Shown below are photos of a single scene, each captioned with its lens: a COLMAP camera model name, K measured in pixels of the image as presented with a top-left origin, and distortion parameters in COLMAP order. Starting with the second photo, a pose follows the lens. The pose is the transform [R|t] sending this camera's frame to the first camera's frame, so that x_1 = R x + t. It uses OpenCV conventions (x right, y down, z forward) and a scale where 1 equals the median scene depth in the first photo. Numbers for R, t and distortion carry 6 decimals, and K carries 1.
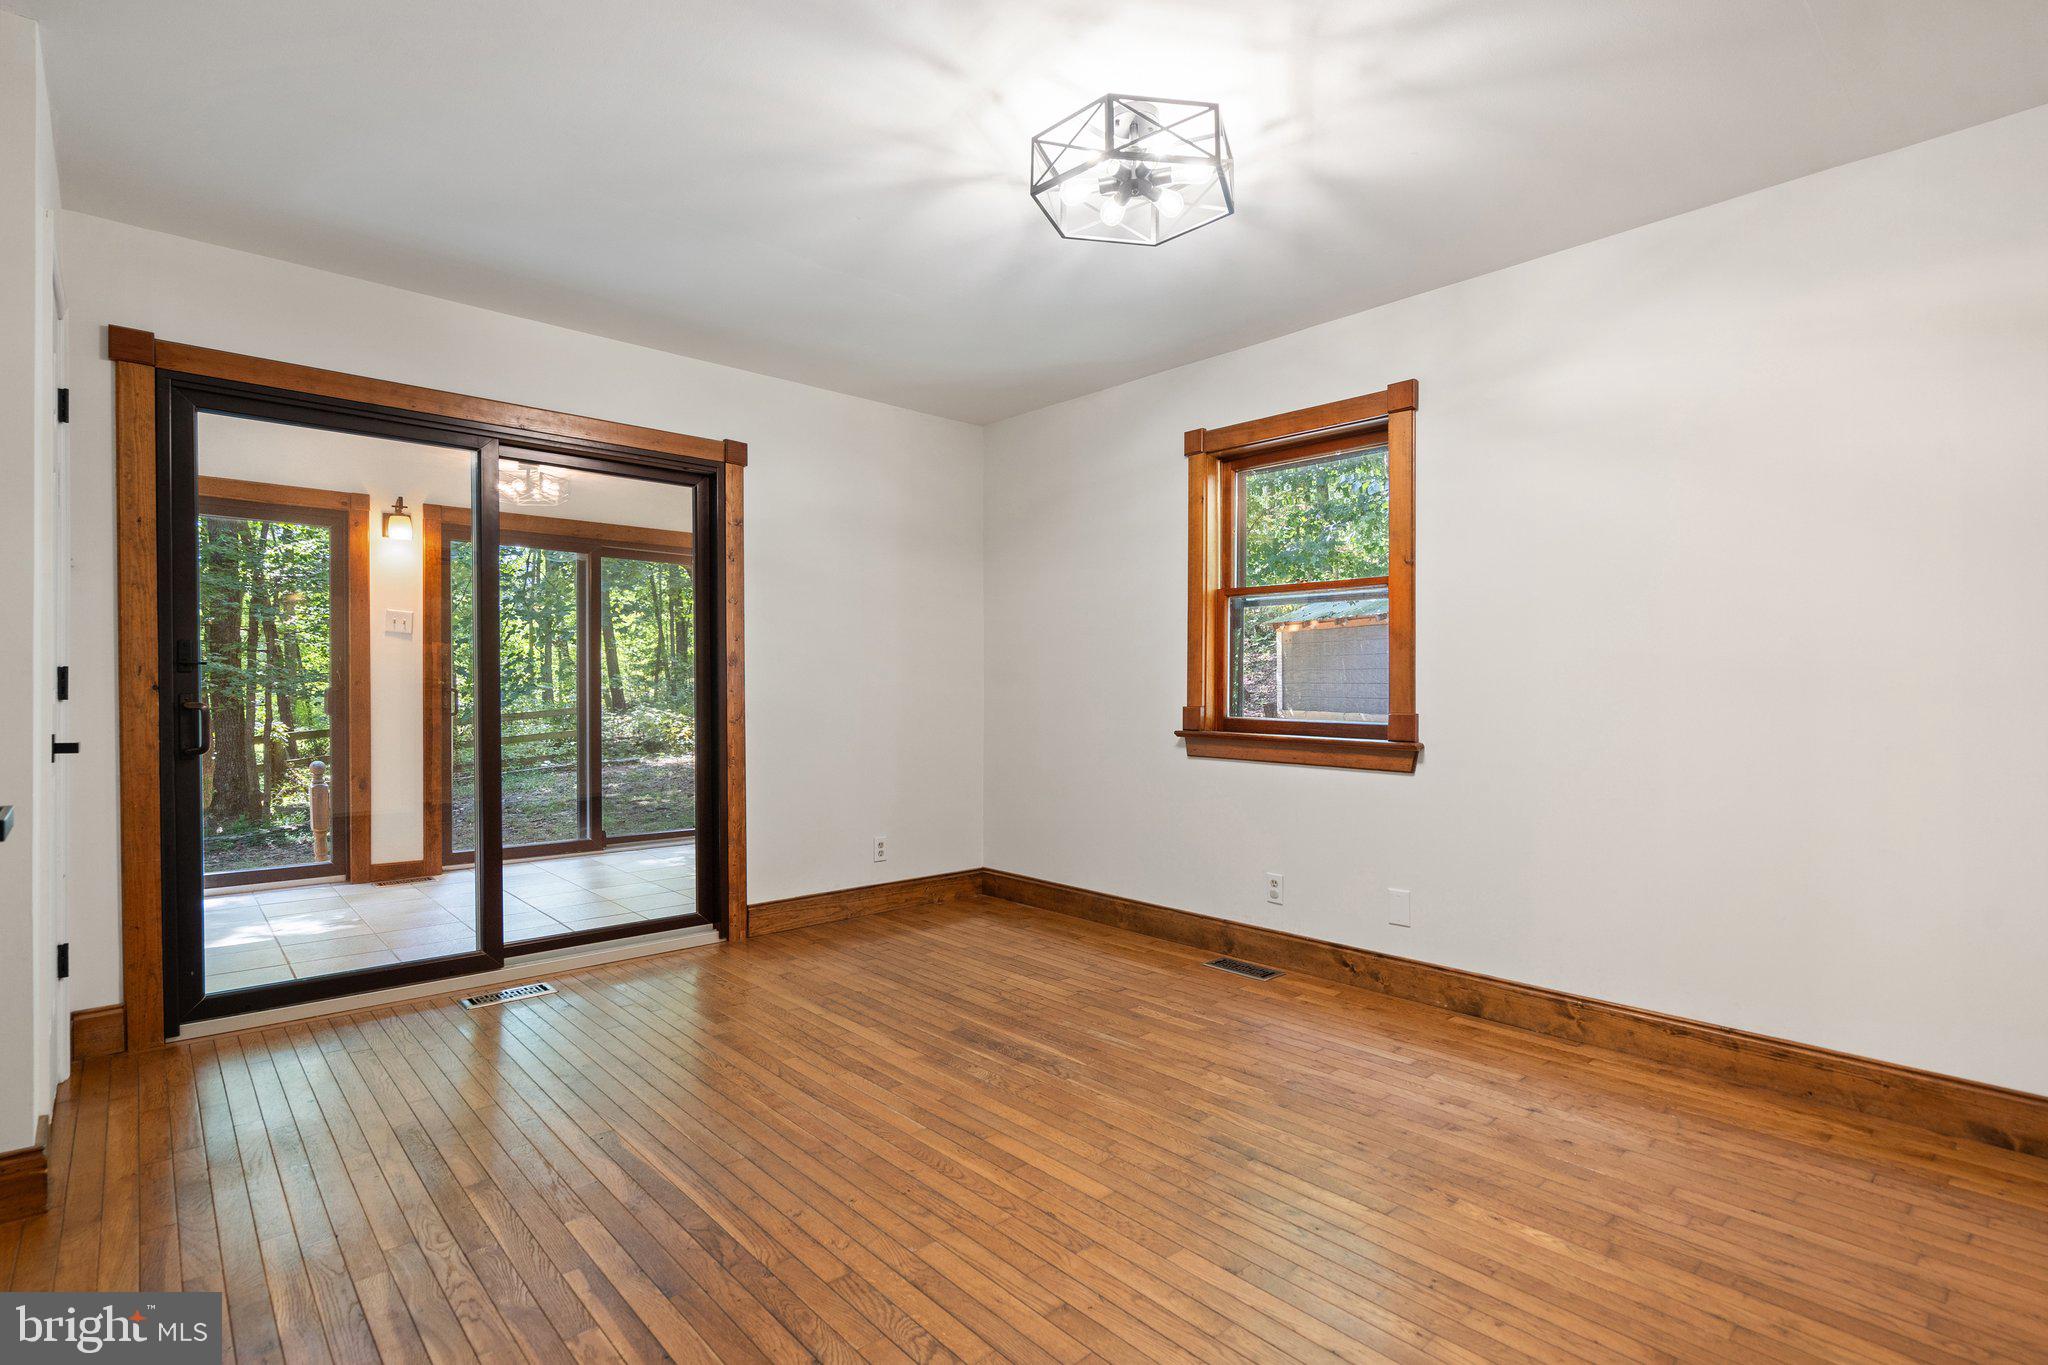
lens RADIAL K [[965.1, 0, 1031.2], [0, 965.1, 689.7], [0, 0, 1]] dist [-0.005145, 0.000096]
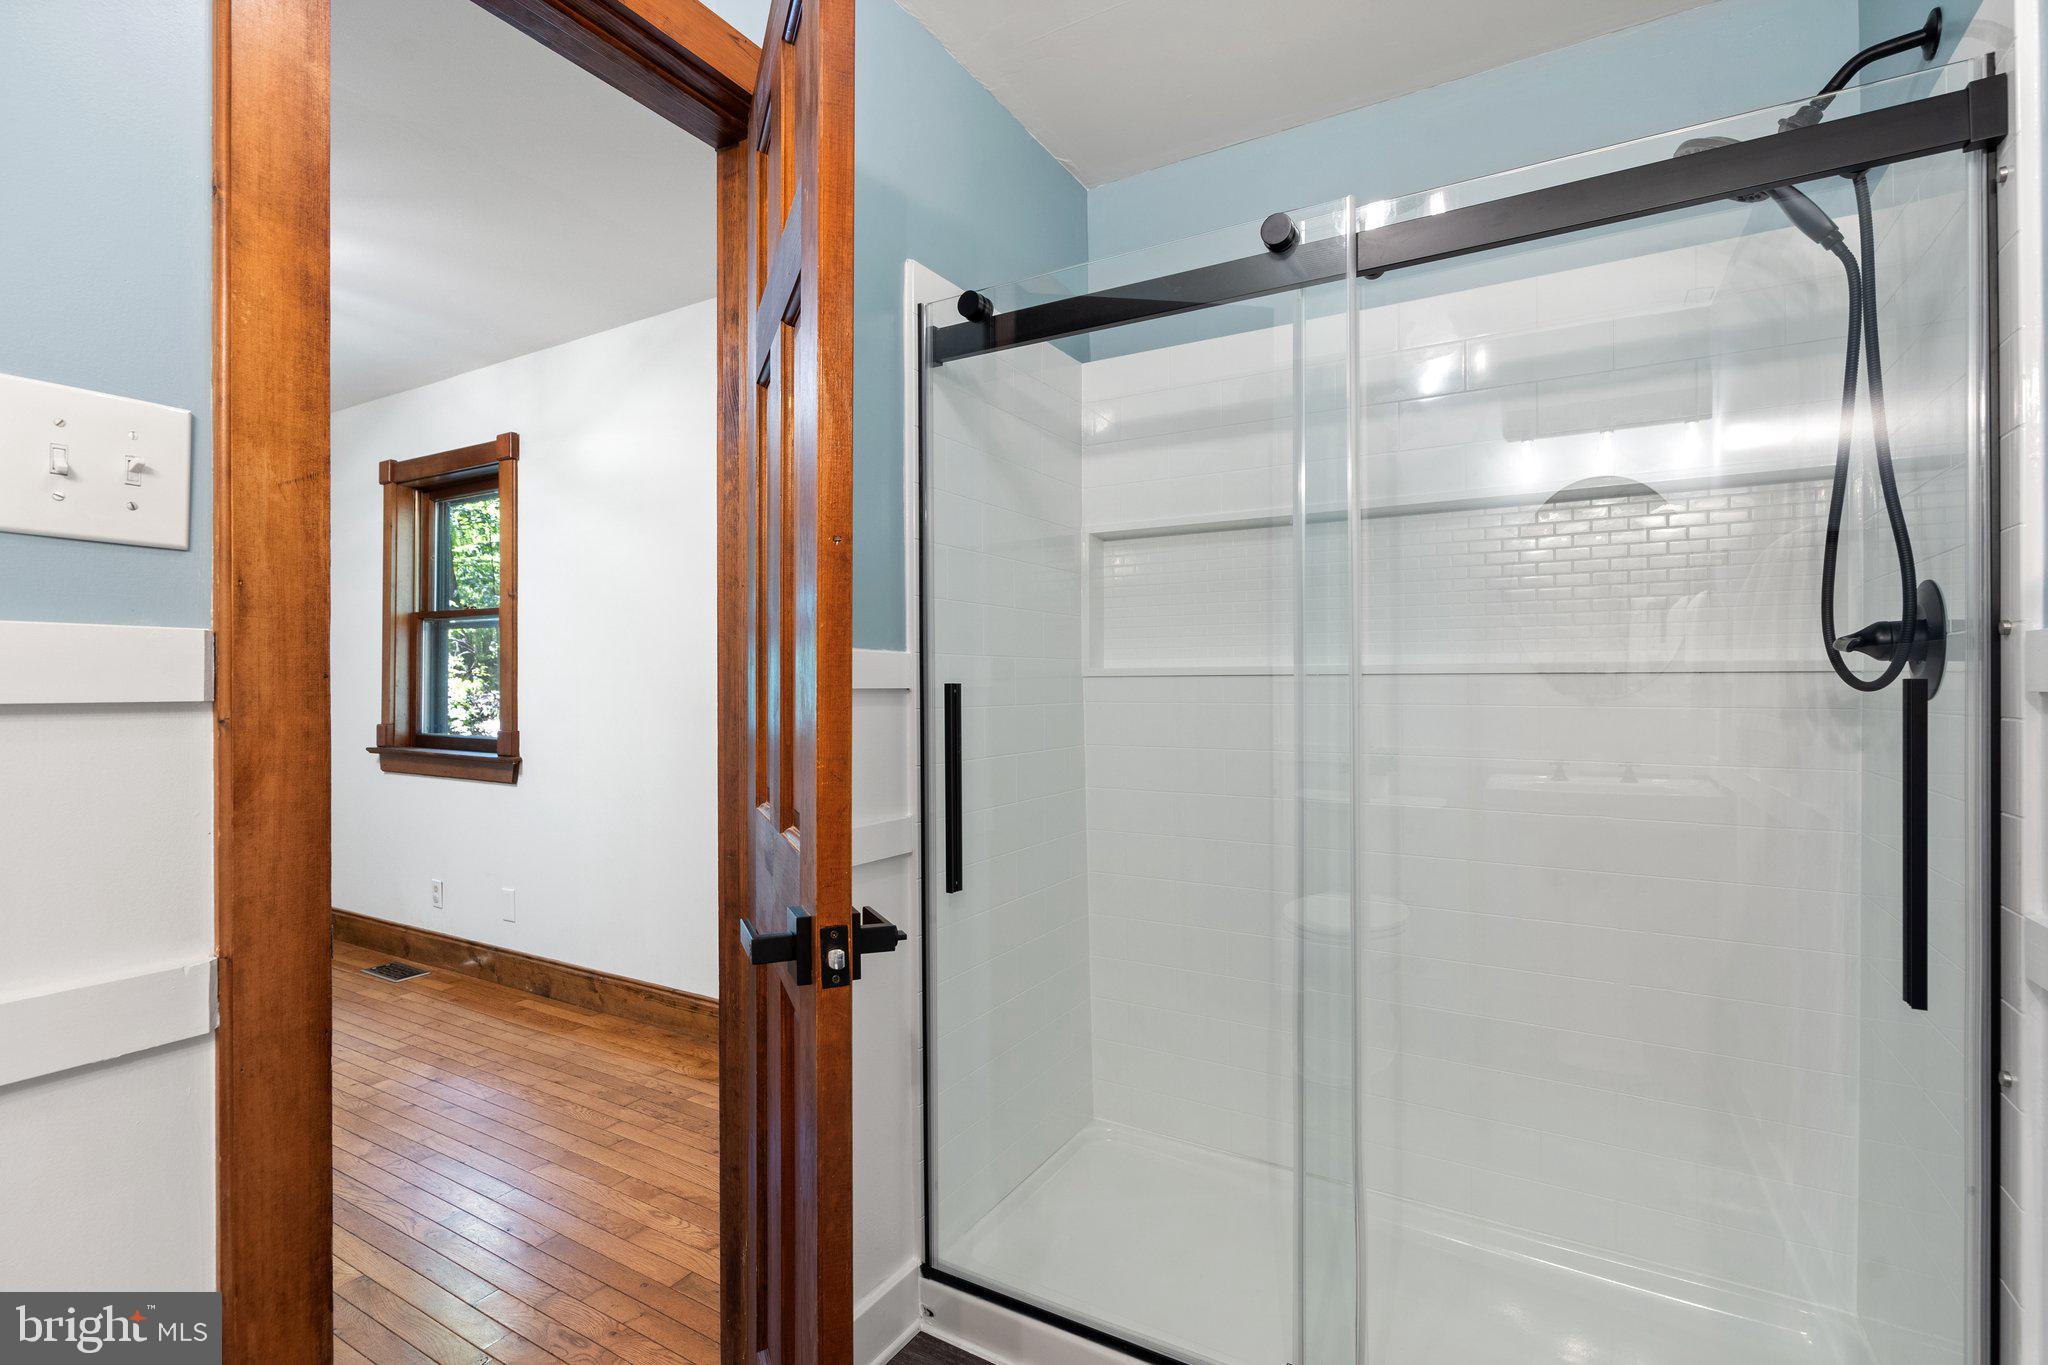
lens RADIAL K [[965.1, 0, 1022.5], [0, 965.1, 668.0], [0, 0, 1]] dist [-0.005145, 0.000096]
pose [[0.958779, -0.009988, 0.283979, 0.632766], [0.011847, 0.999918, -0.004831, -0.035456], [-0.283907, 0.007996, 0.958818, -0.237525]]
